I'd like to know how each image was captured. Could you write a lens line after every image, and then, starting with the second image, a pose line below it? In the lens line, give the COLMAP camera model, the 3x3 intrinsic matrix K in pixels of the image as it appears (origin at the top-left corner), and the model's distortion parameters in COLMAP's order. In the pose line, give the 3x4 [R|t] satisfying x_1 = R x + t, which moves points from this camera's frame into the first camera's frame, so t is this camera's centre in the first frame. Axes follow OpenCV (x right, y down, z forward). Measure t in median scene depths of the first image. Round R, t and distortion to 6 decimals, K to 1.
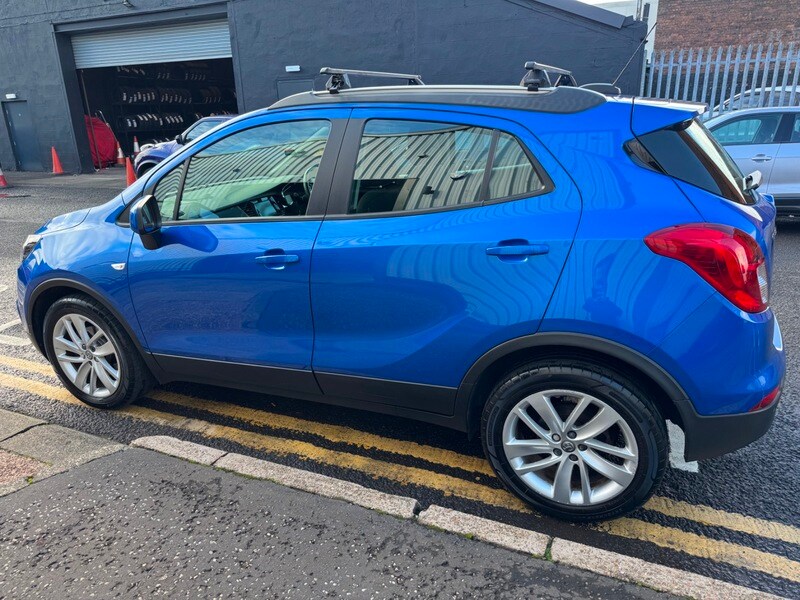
lens RADIAL K [[568.5, 0, 403.5], [0, 568.5, 300.8], [0, 0, 1]] dist [0.048760, -0.061686]
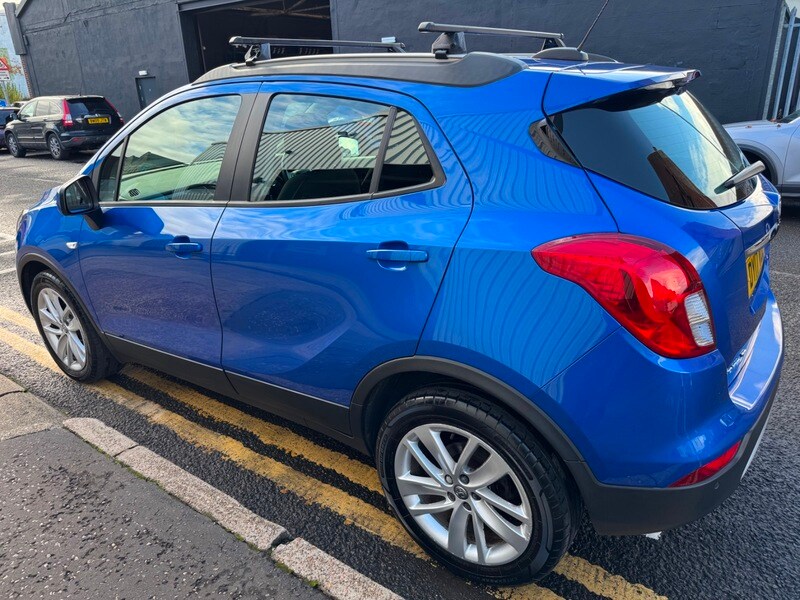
lens RADIAL K [[575.2, 0, 400.9], [0, 575.2, 296.6], [0, 0, 1]] dist [0.011071, -0.008551]
pose [[0.975425, 0.065915, -0.210243, 0.332330], [-0.058516, 0.997435, 0.041228, -0.053299], [0.212421, -0.027912, 0.976780, 0.160114]]
